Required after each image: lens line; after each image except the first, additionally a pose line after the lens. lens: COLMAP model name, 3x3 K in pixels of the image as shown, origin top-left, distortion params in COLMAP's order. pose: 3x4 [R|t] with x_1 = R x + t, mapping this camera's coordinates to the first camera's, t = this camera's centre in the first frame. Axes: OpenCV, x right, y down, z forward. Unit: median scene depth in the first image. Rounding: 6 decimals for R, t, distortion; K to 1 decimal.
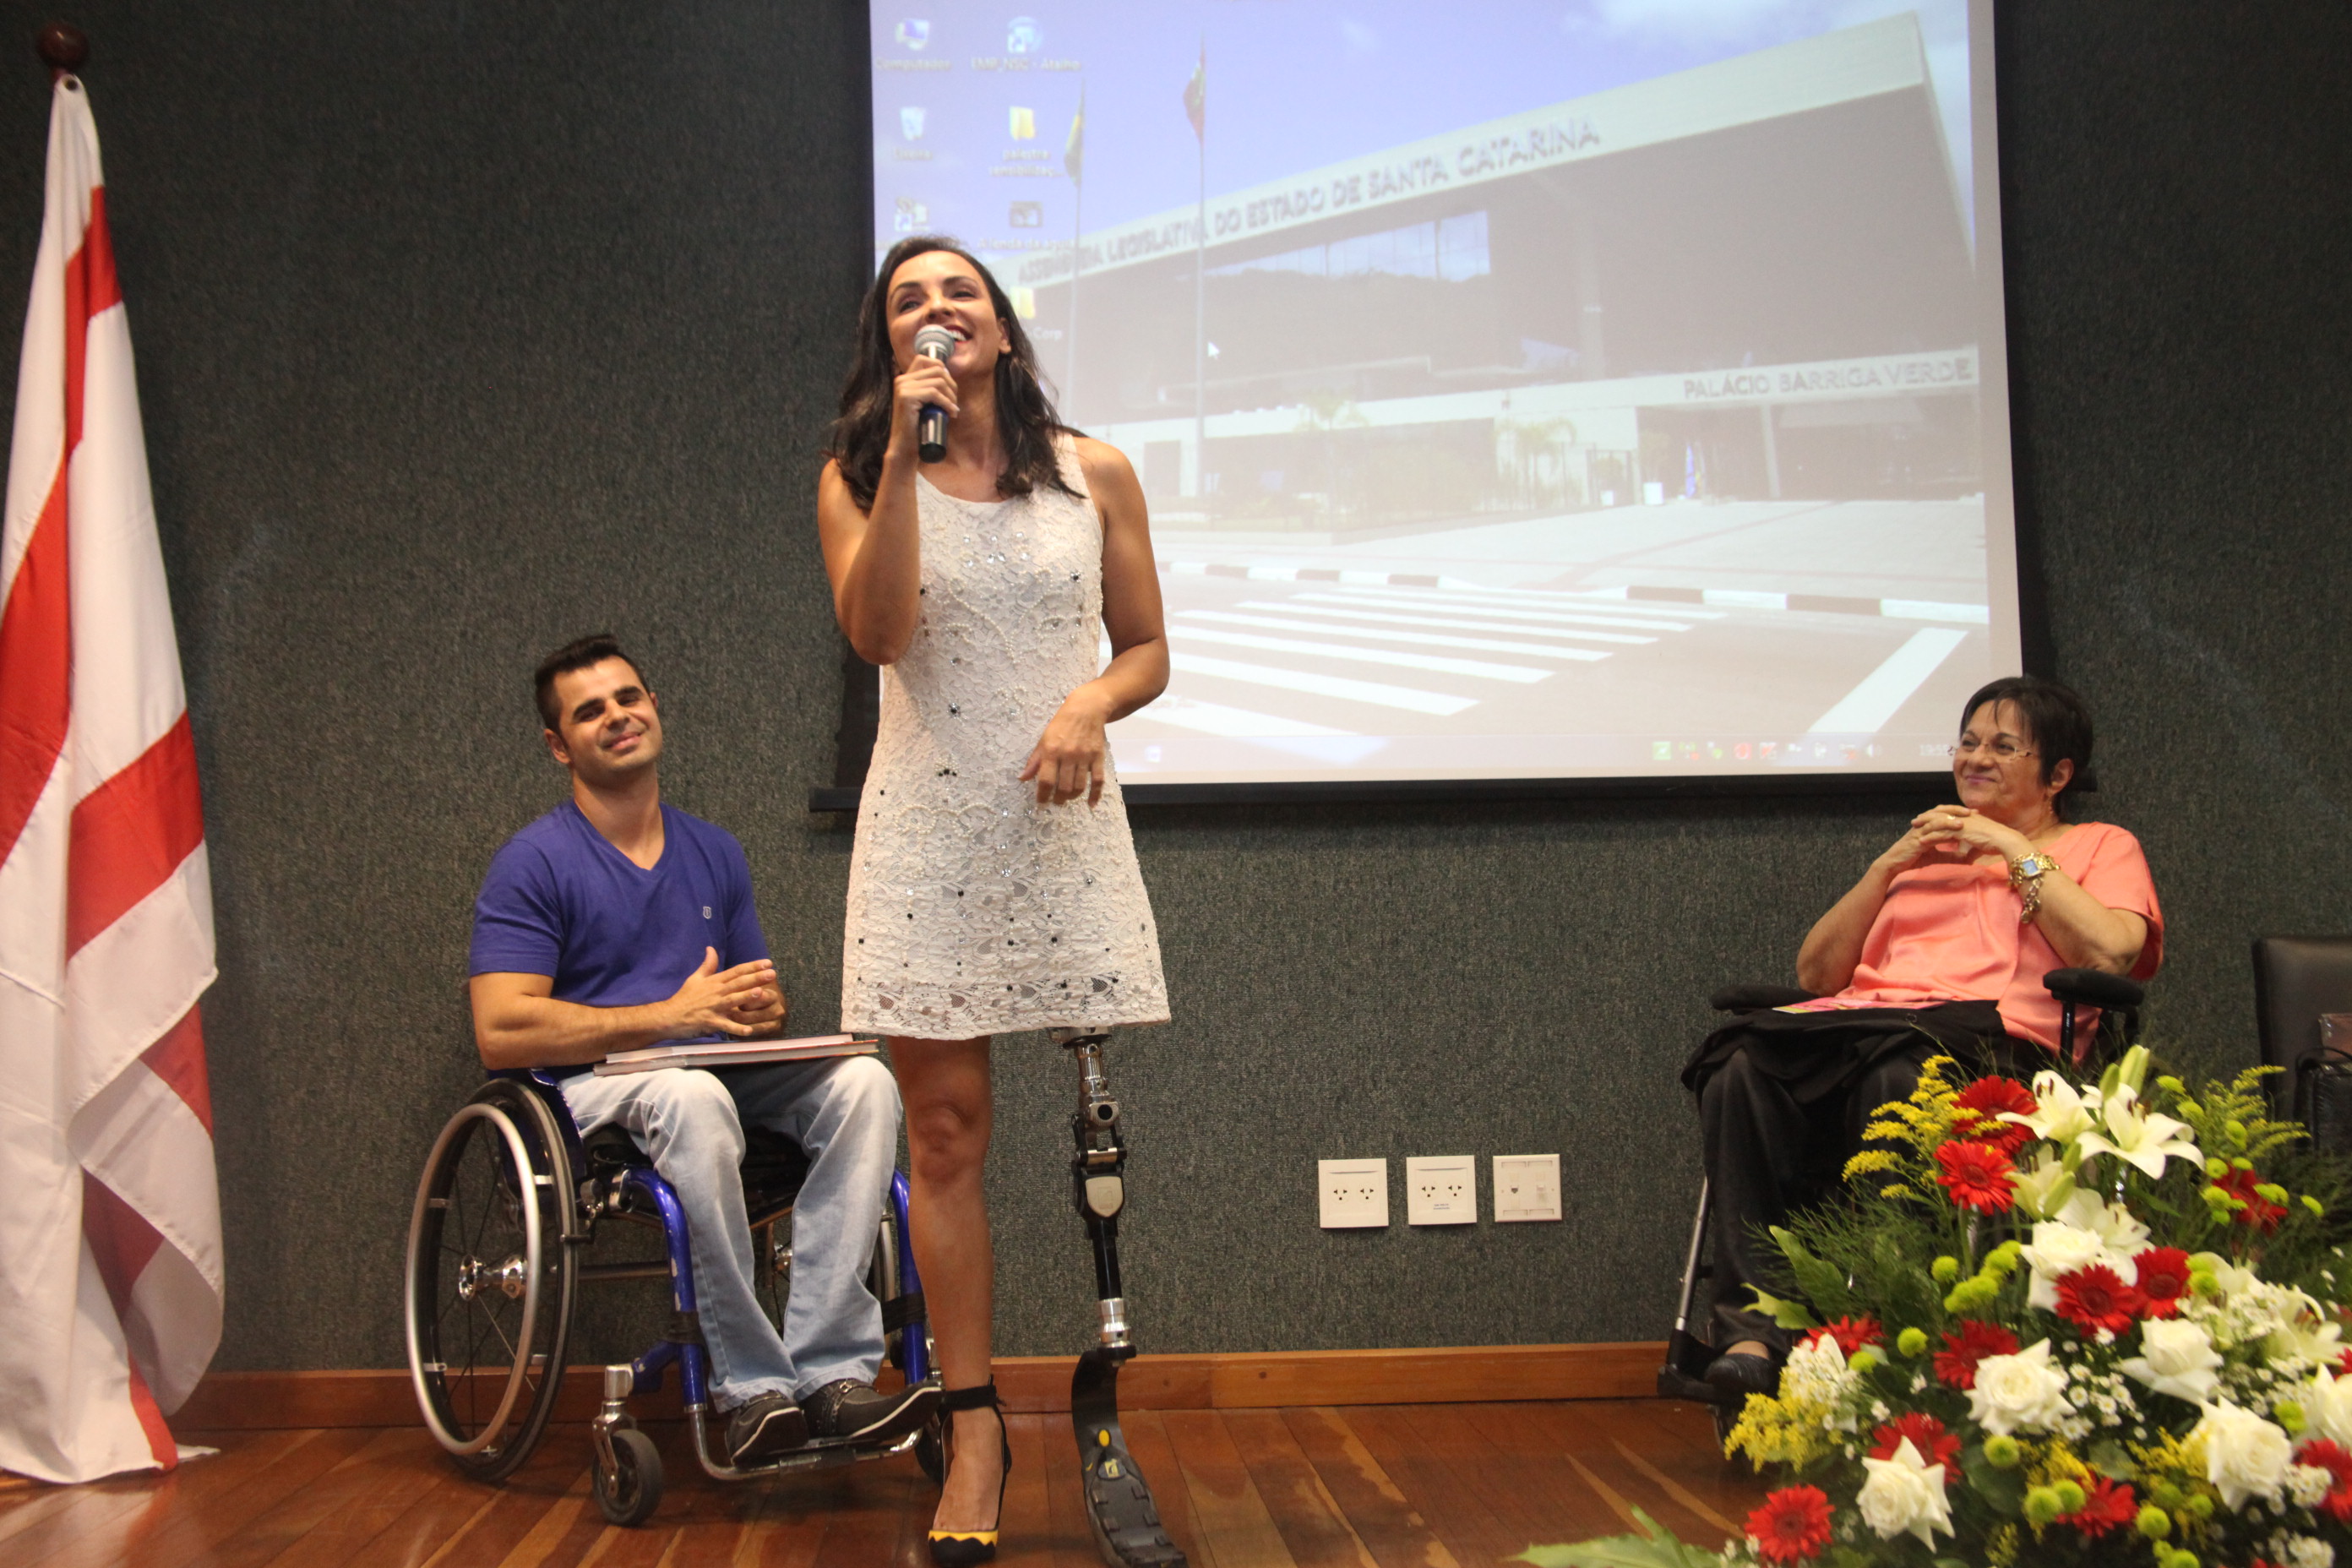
lens RADIAL K [[2754.8, 0, 1160.6], [0, 2754.8, 790.6], [0, 0, 1]] dist [0.023910, 0.000000]
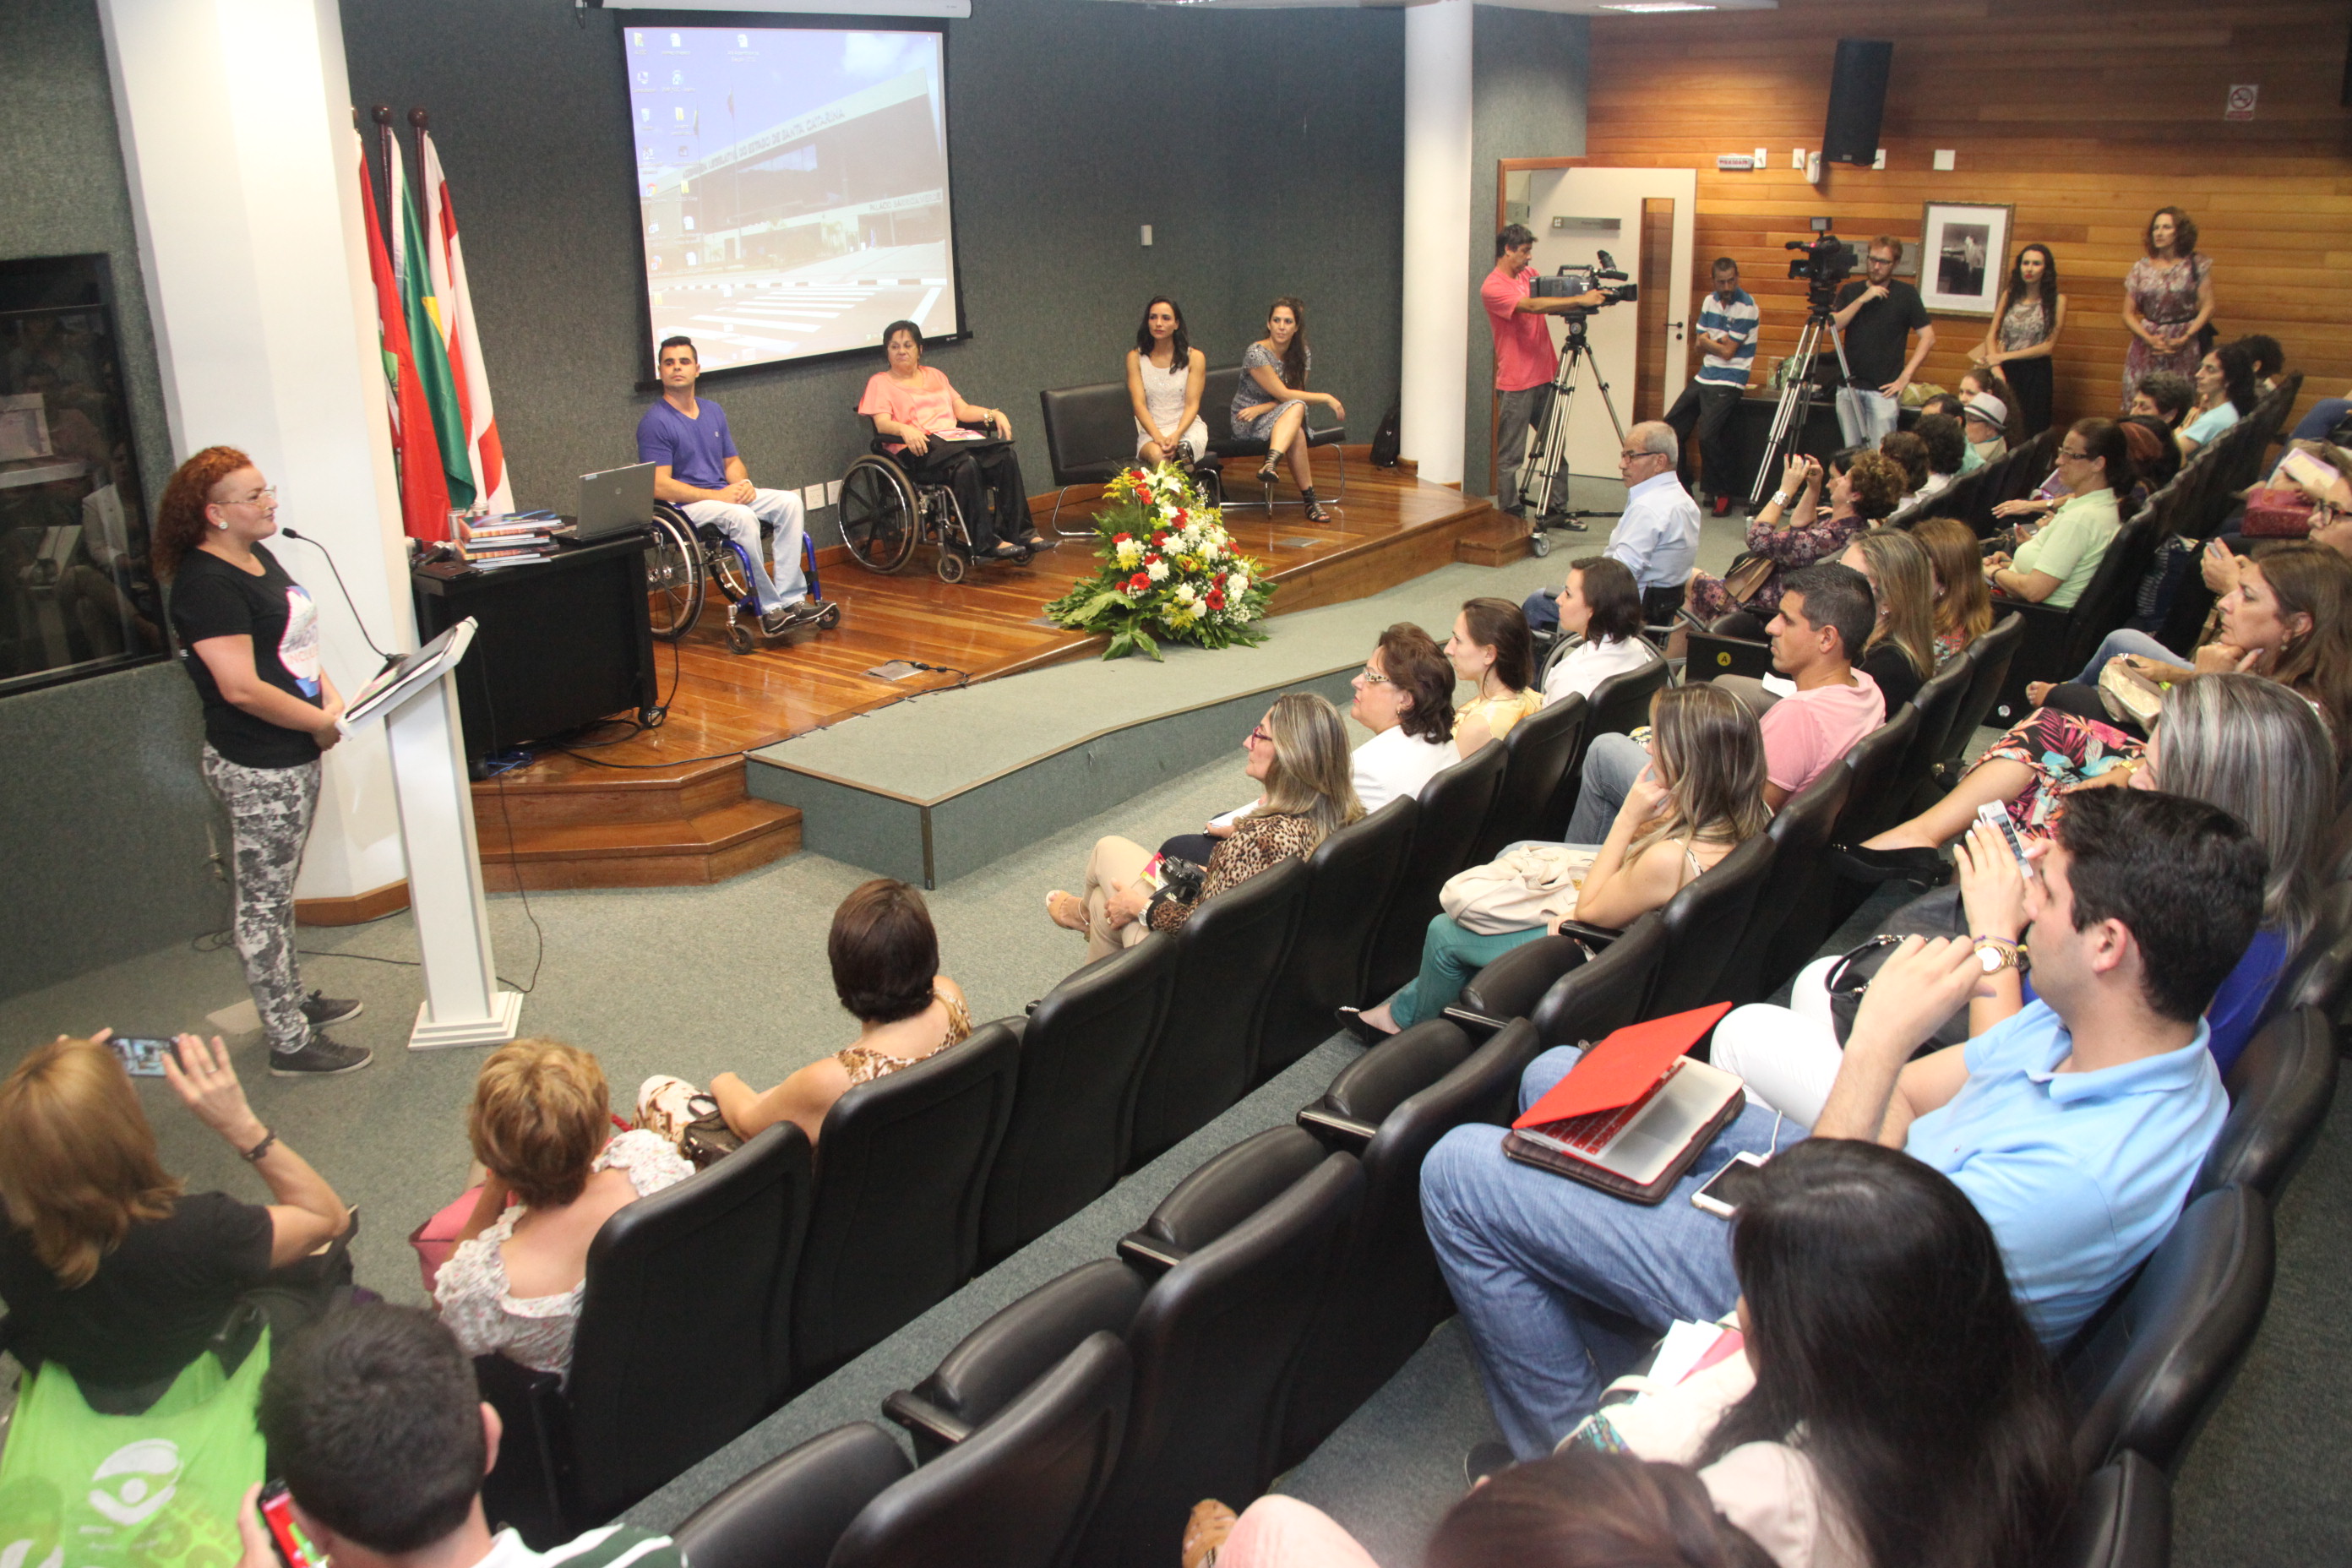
lens RADIAL K [[1922.4, 0, 1124.9], [0, 1922.4, 811.3], [0, 0, 1]] dist [-0.154999, 0.123173]
pose [[0.666310, -0.251026, 0.702151, -1.173791], [-0.043927, 0.926783, 0.373019, -0.312039], [-0.744380, -0.279390, 0.606498, -0.554433]]
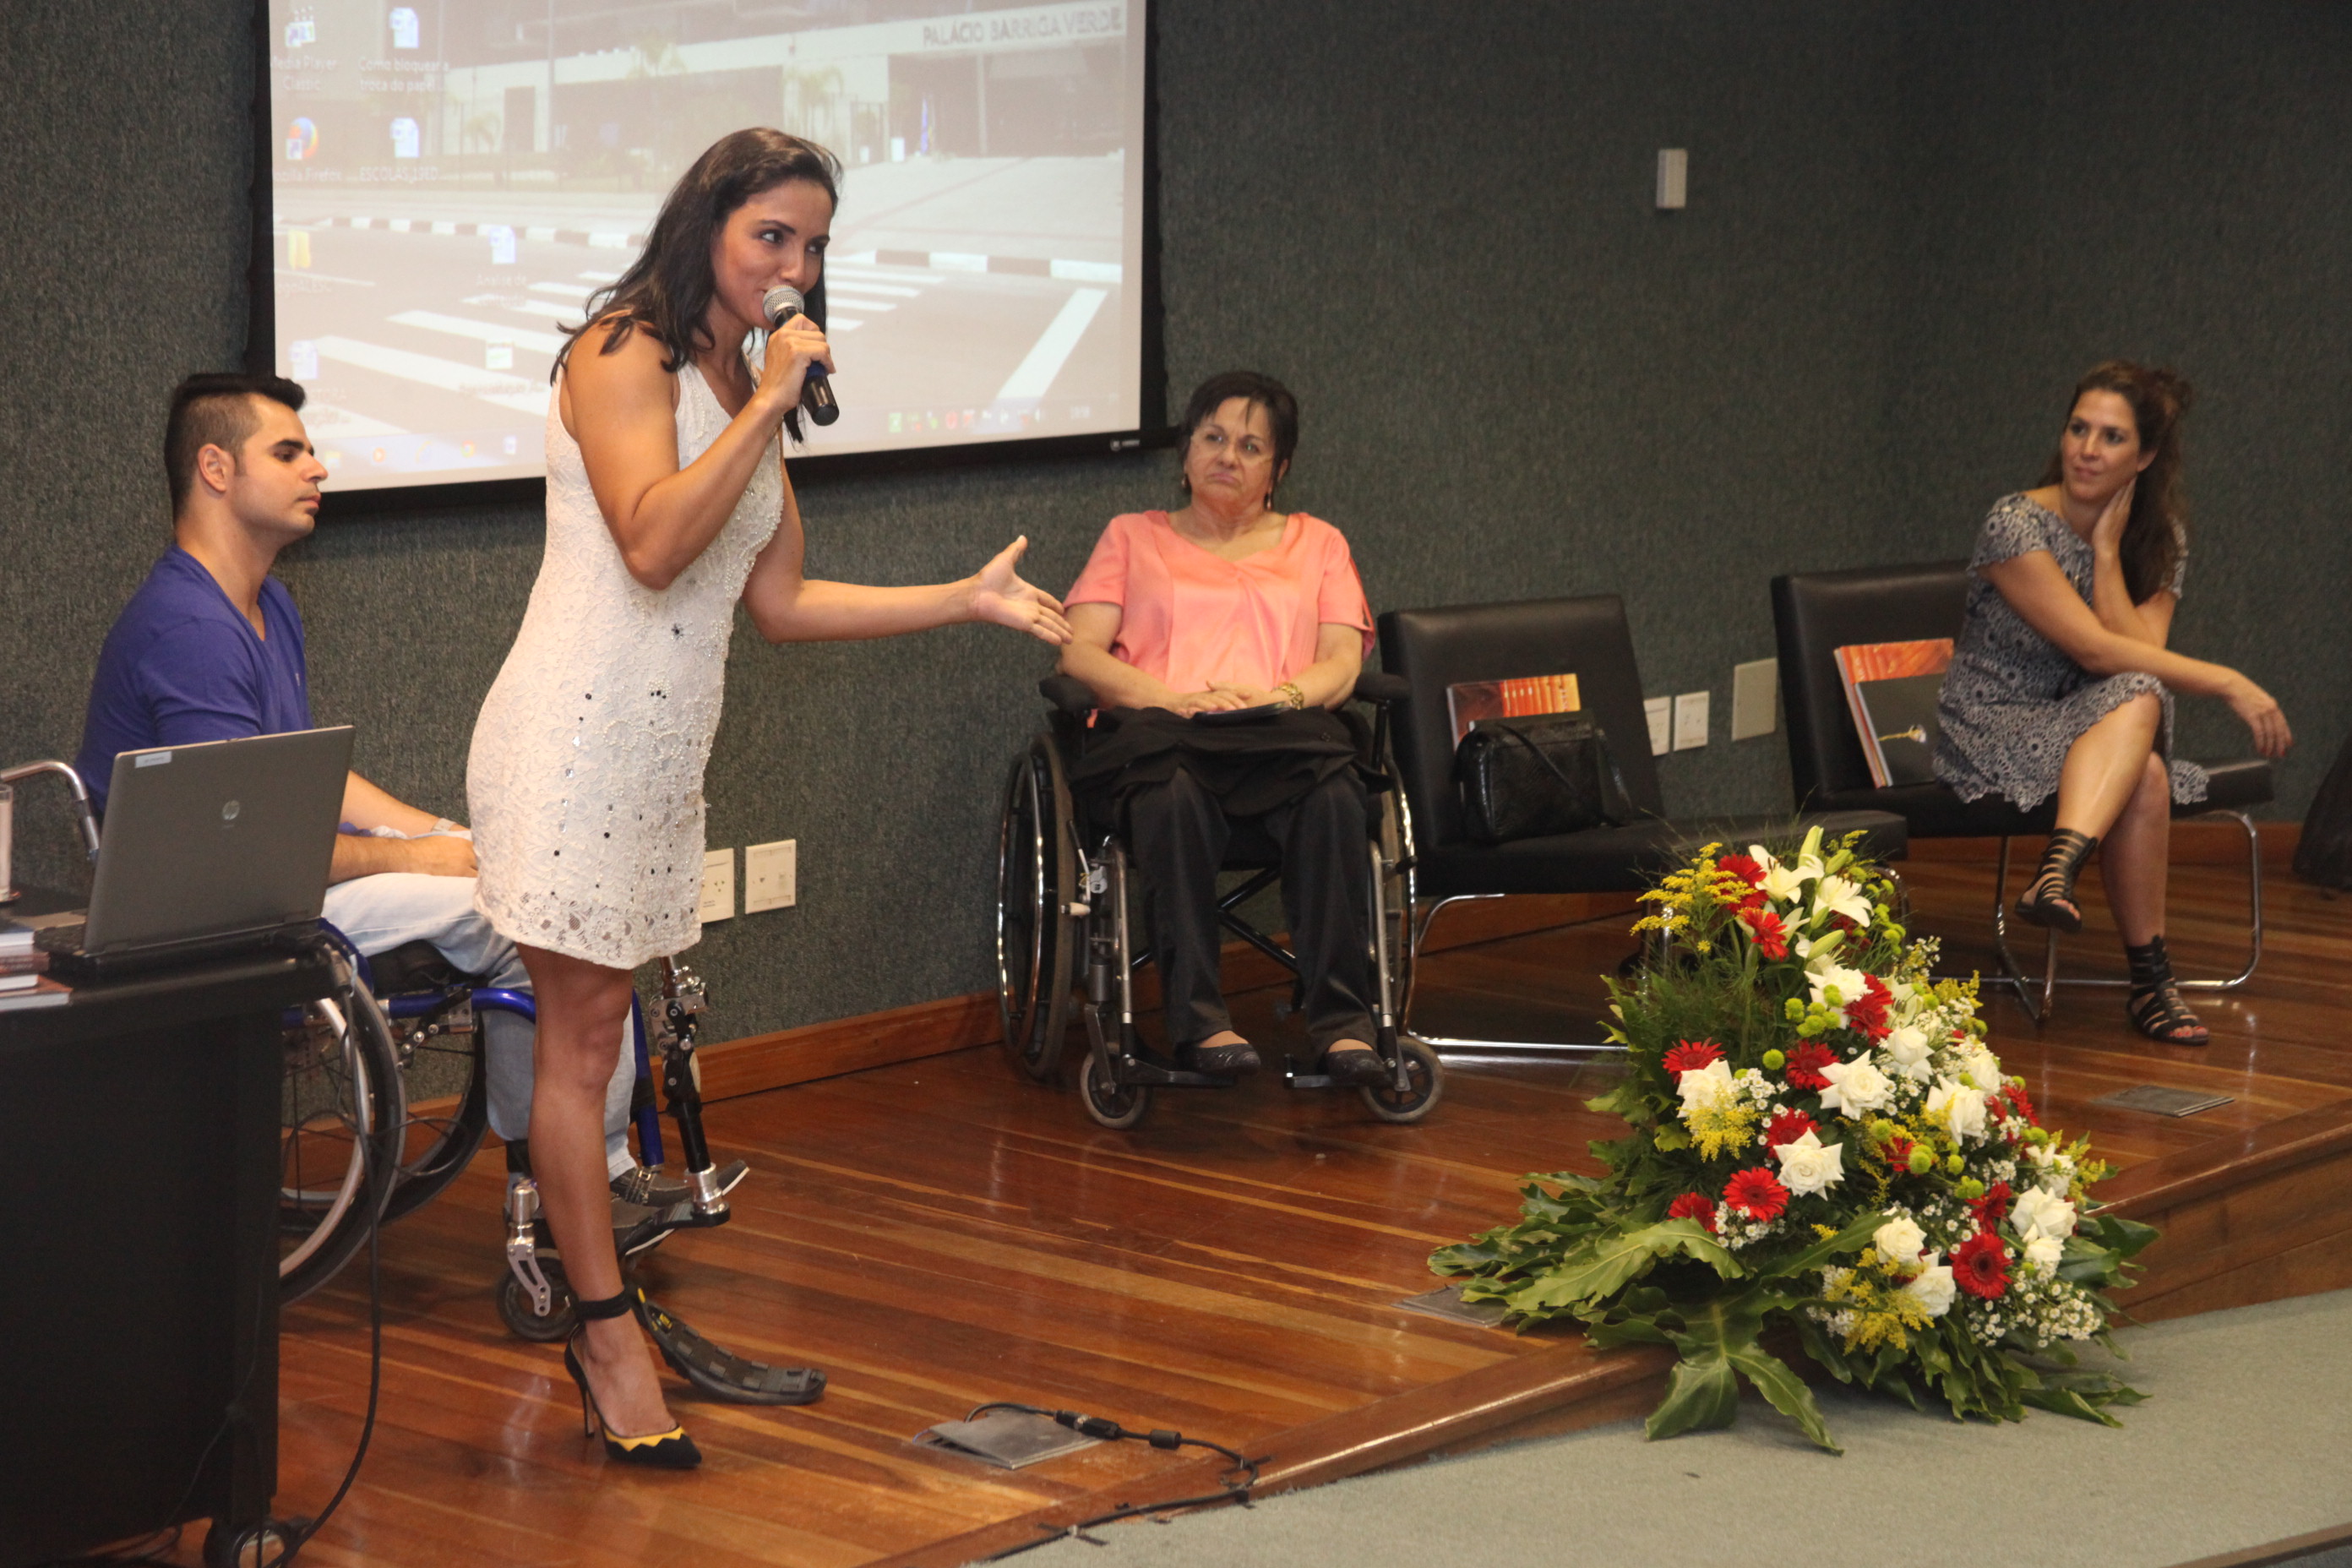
lens RADIAL K [[5220.9, 0, 1135.4], [0, 5220.9, 829.4], [0, 0, 1]] dist [0.362063, 0.000000]
pose [[0.683331, -0.081952, 0.725495, -1.114482], [-0.088183, 0.977142, 0.193436, -0.239715], [-0.724764, -0.196157, 0.660484, -0.306167]]
